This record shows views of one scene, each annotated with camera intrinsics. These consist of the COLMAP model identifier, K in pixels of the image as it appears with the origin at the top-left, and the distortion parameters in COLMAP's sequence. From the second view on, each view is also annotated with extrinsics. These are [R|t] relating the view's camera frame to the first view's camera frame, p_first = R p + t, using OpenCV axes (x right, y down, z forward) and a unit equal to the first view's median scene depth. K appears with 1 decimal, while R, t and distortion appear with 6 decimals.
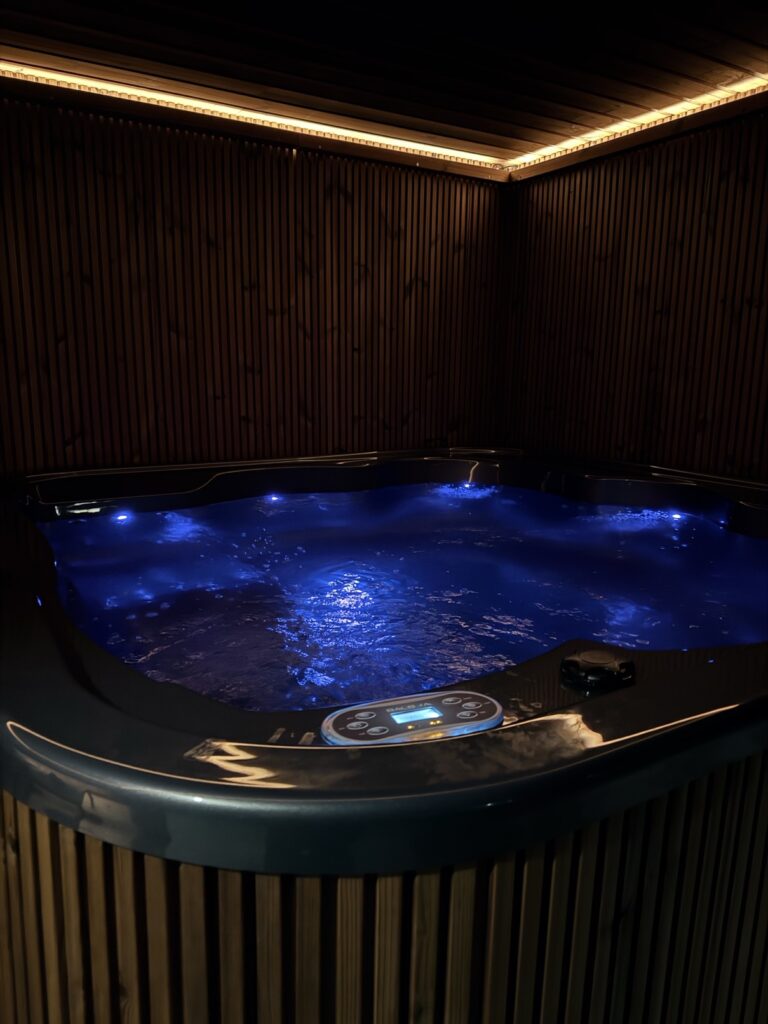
lens RADIAL K [[731.3, 0, 384.0], [0, 731.3, 512.0], [0, 0, 1]] dist [0.031749, -0.068312]
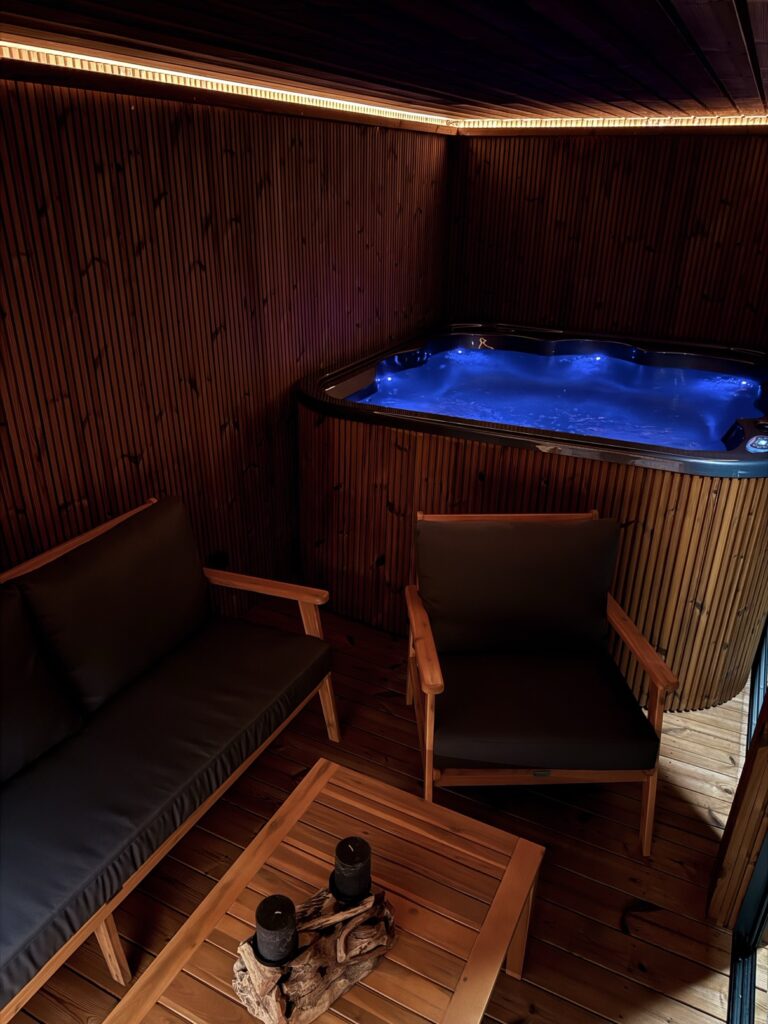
lens RADIAL K [[731.3, 0, 384.0], [0, 731.3, 512.0], [0, 0, 1]] dist [0.031749, -0.068312]
pose [[0.844293, -0.227956, 0.484980, -1.019736], [0.101180, 0.956546, 0.273464, -0.178807], [-0.526243, -0.181814, 0.830670, -0.334655]]
